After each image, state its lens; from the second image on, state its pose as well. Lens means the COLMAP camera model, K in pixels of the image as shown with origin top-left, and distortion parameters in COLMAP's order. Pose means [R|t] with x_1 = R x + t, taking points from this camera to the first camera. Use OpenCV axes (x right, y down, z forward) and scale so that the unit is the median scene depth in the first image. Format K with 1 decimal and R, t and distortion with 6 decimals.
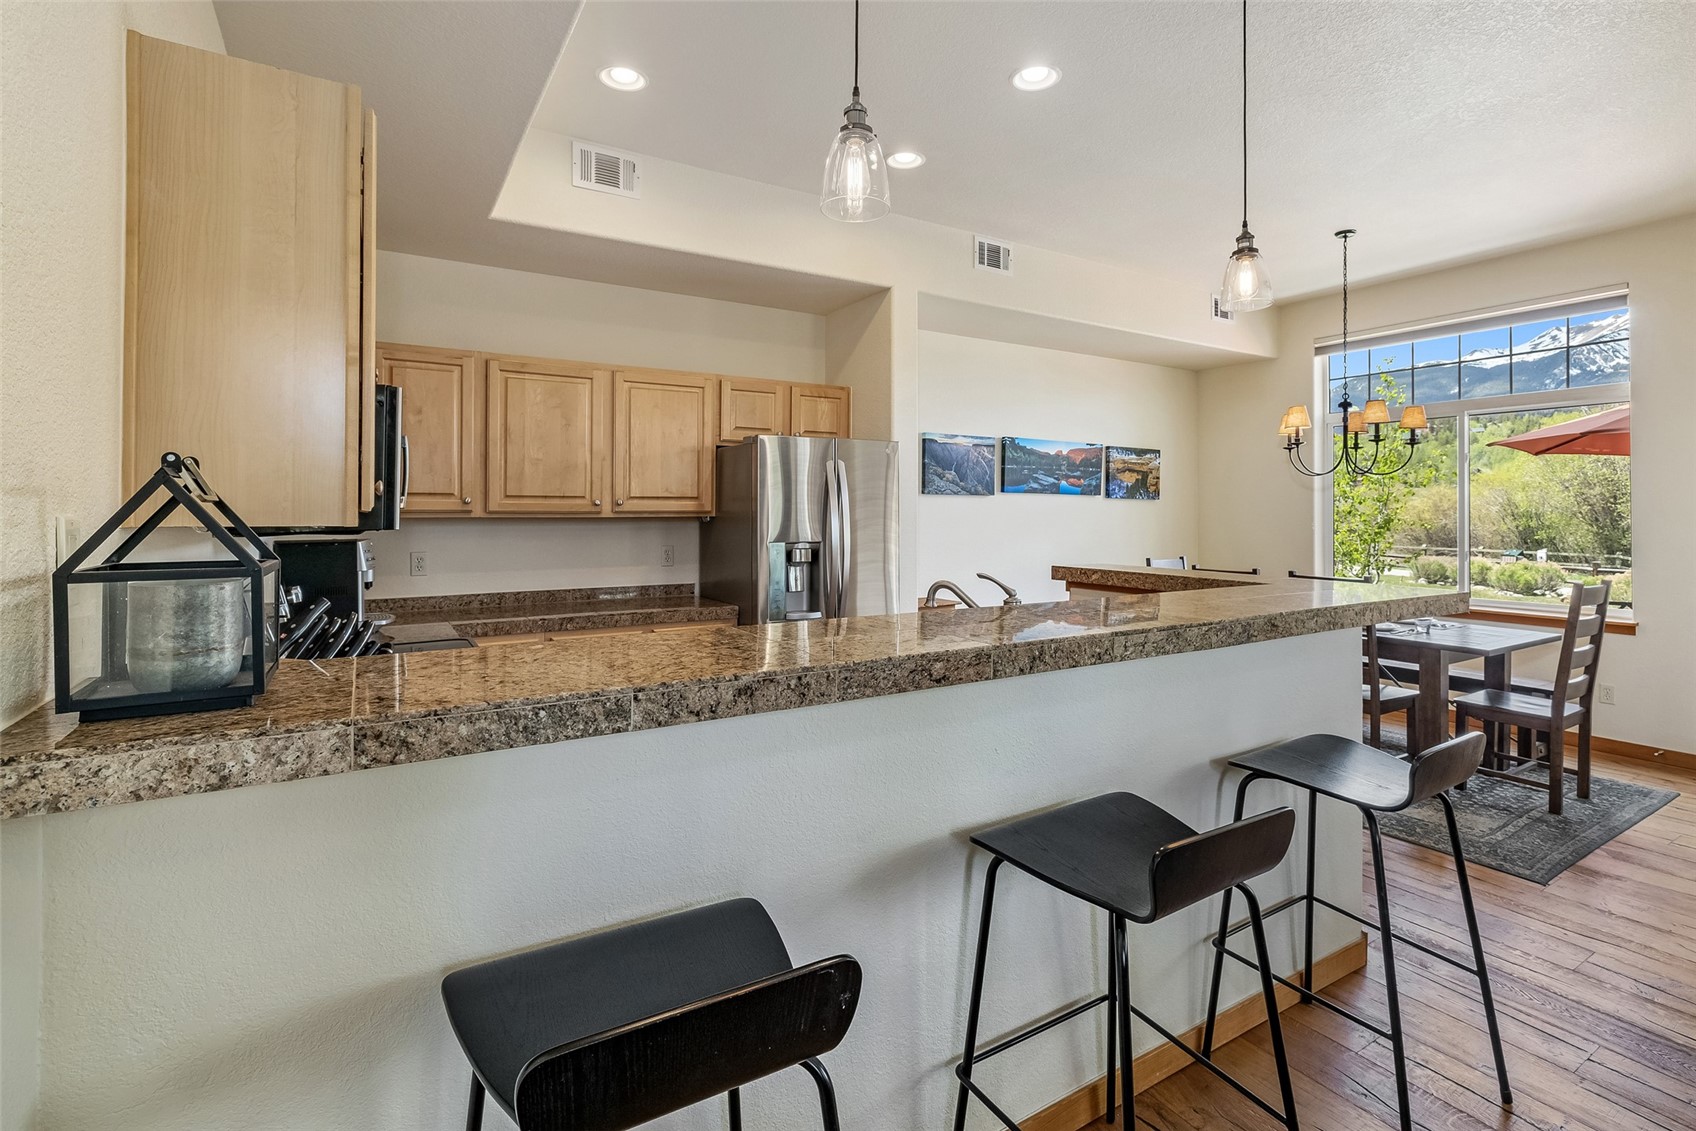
lens RADIAL K [[795.1, 0, 862.2], [0, 795.1, 506.2], [0, 0, 1]] dist [0.000439, 0.000395]
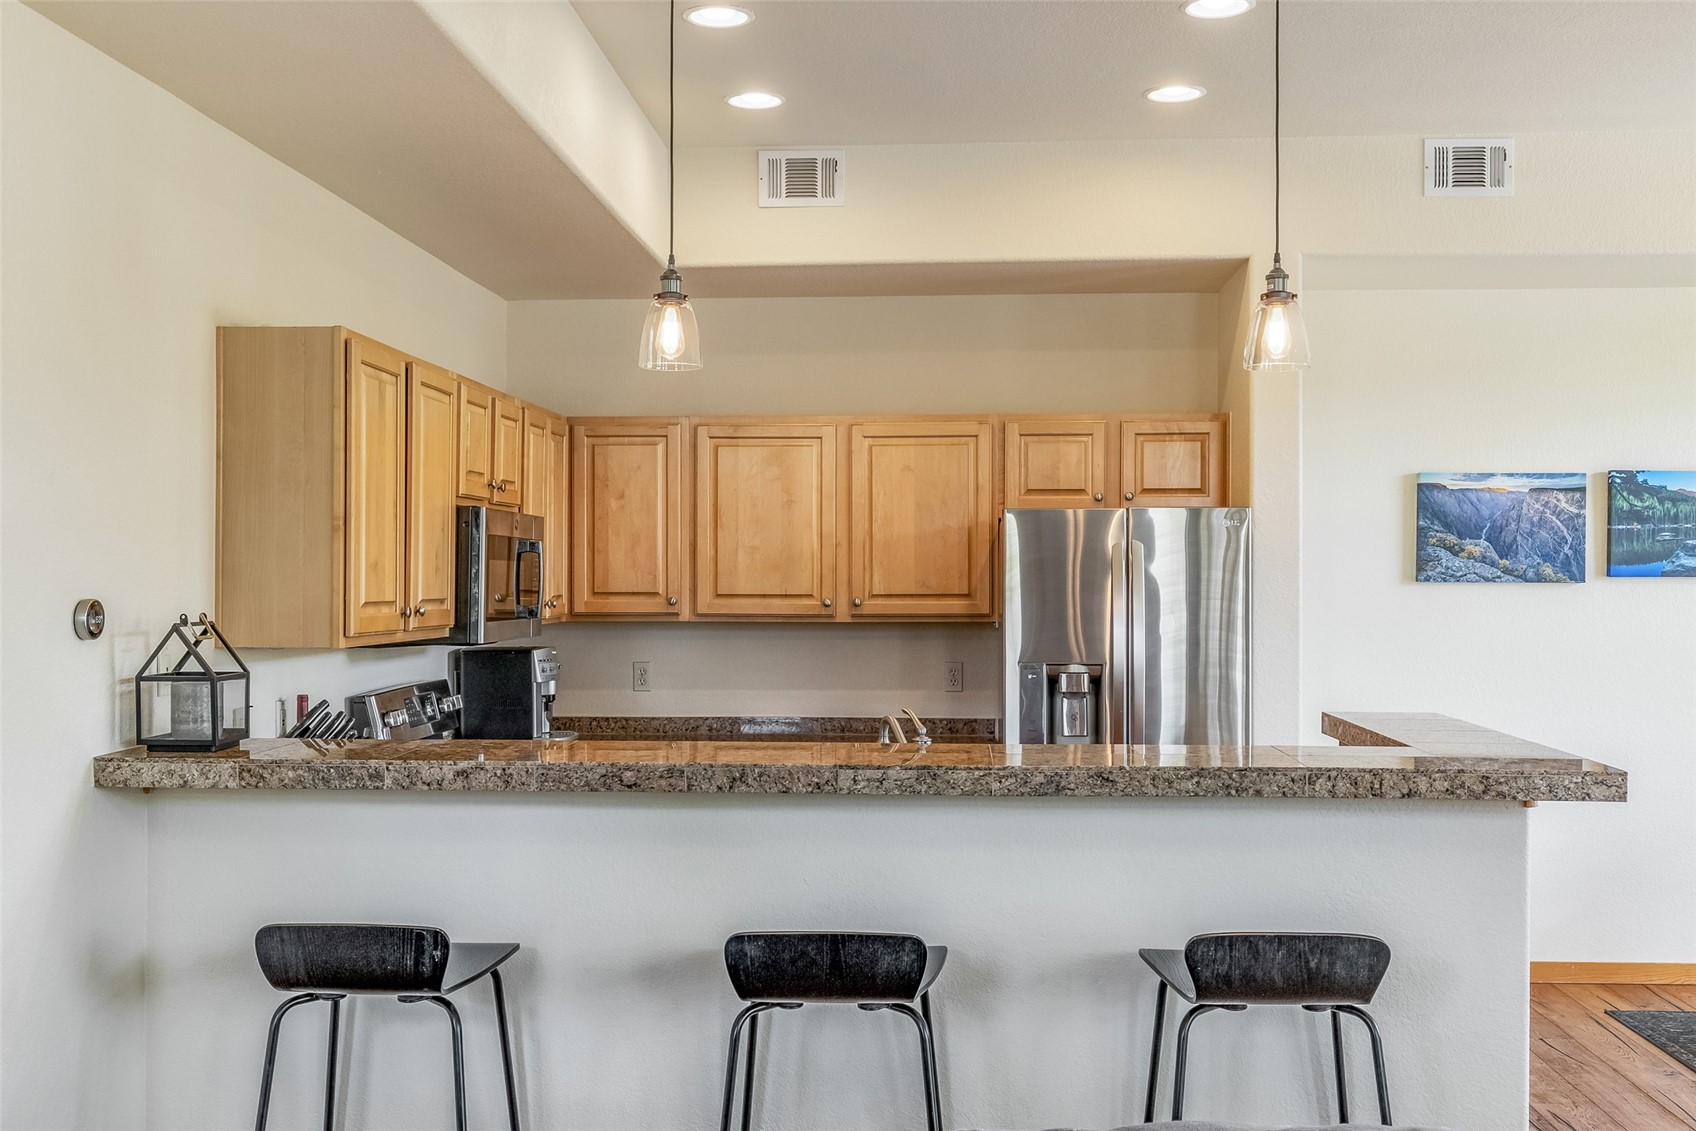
lens RADIAL K [[1759.4, 0, 848.6], [0, 1759.4, 573.5], [0, 0, 1]] dist [0.004492, 0.000000]
pose [[0.812662, -0.000974, -0.582735, 0.528014], [0.004784, 0.999976, 0.005001, -0.032783], [0.582716, -0.006852, 0.812647, -0.272591]]
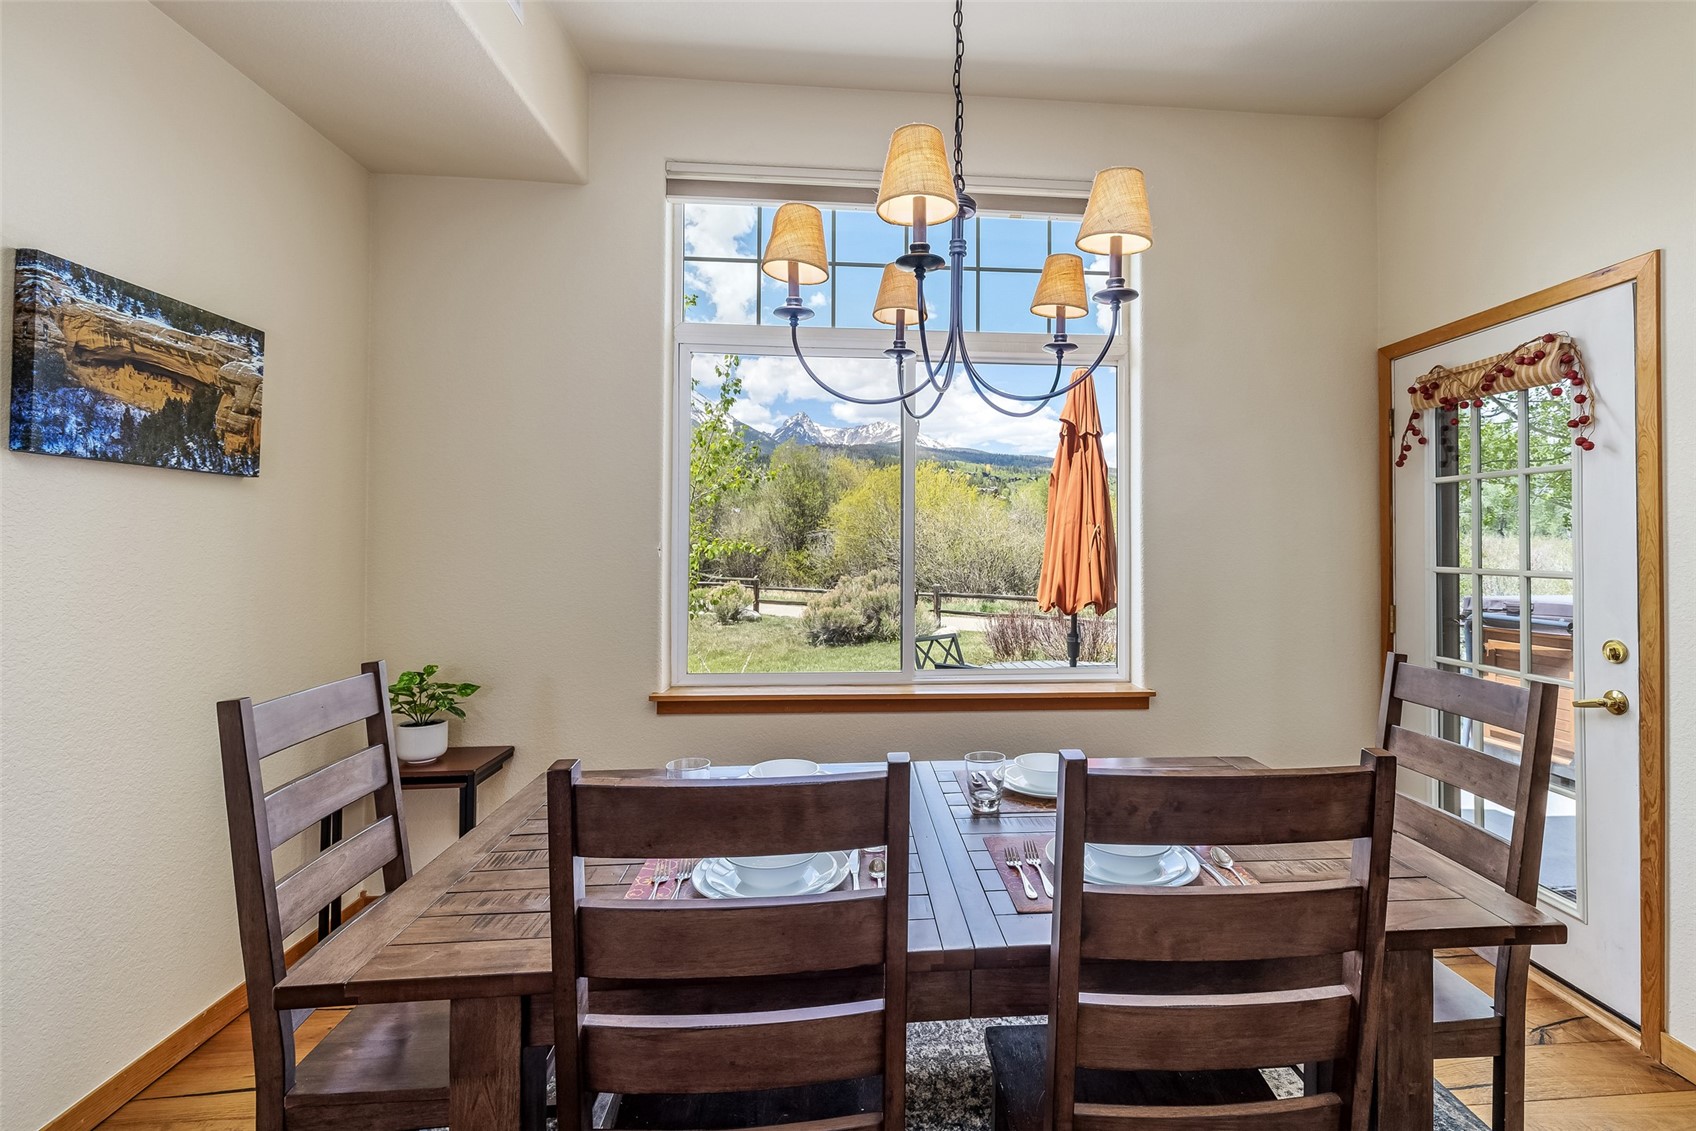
lens RADIAL K [[764.3, 0, 898.4], [0, 764.3, 521.3], [0, 0, 1]] dist [-0.001476, 0.000057]
pose [[0.463528, 0.019590, 0.885866, 0.290946], [-0.010032, 0.999808, -0.016860, 0.017276], [-0.886025, -0.001072, 0.463636, 0.830965]]
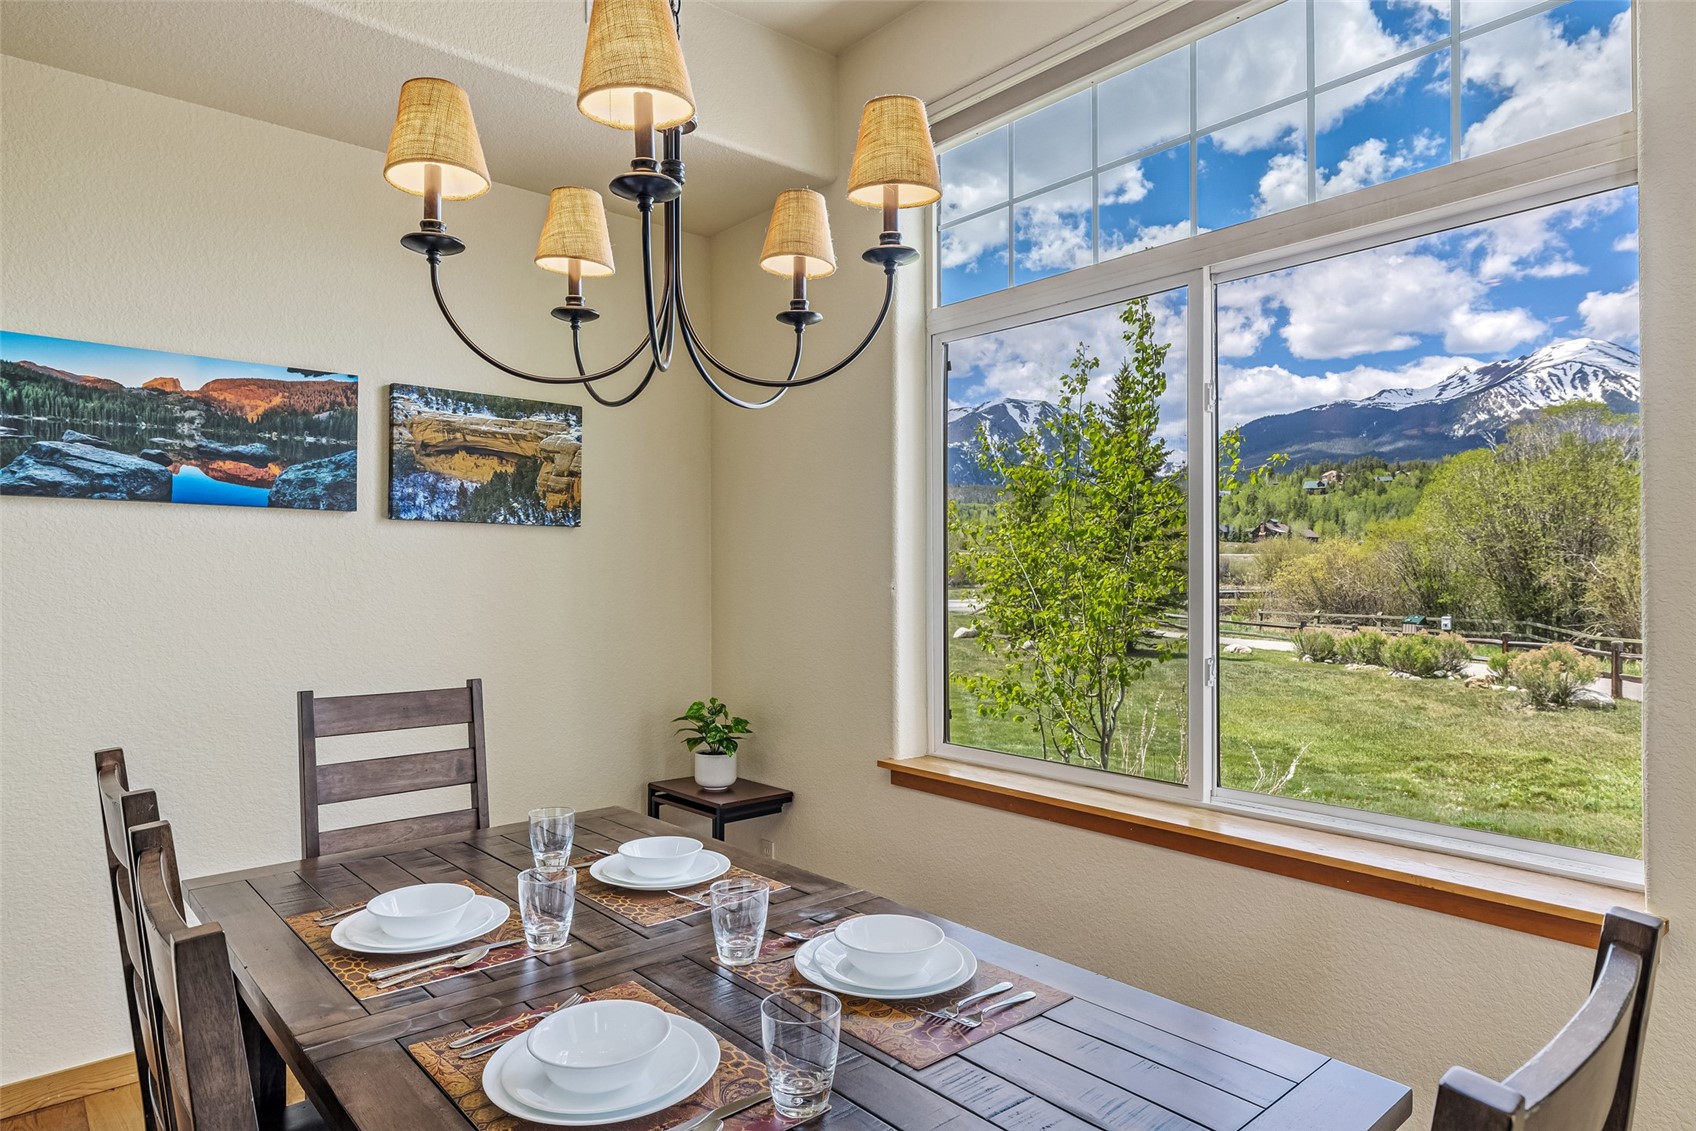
lens RADIAL K [[976.7, 0, 849.1], [0, 976.7, 569.8], [0, 0, 1]] dist [0.002306, 0.001215]
pose [[0.987924, -0.002431, 0.154921, 0.589979], [0.001854, 0.999991, 0.003873, 0.016286], [-0.154929, -0.003539, 0.987919, 0.653333]]
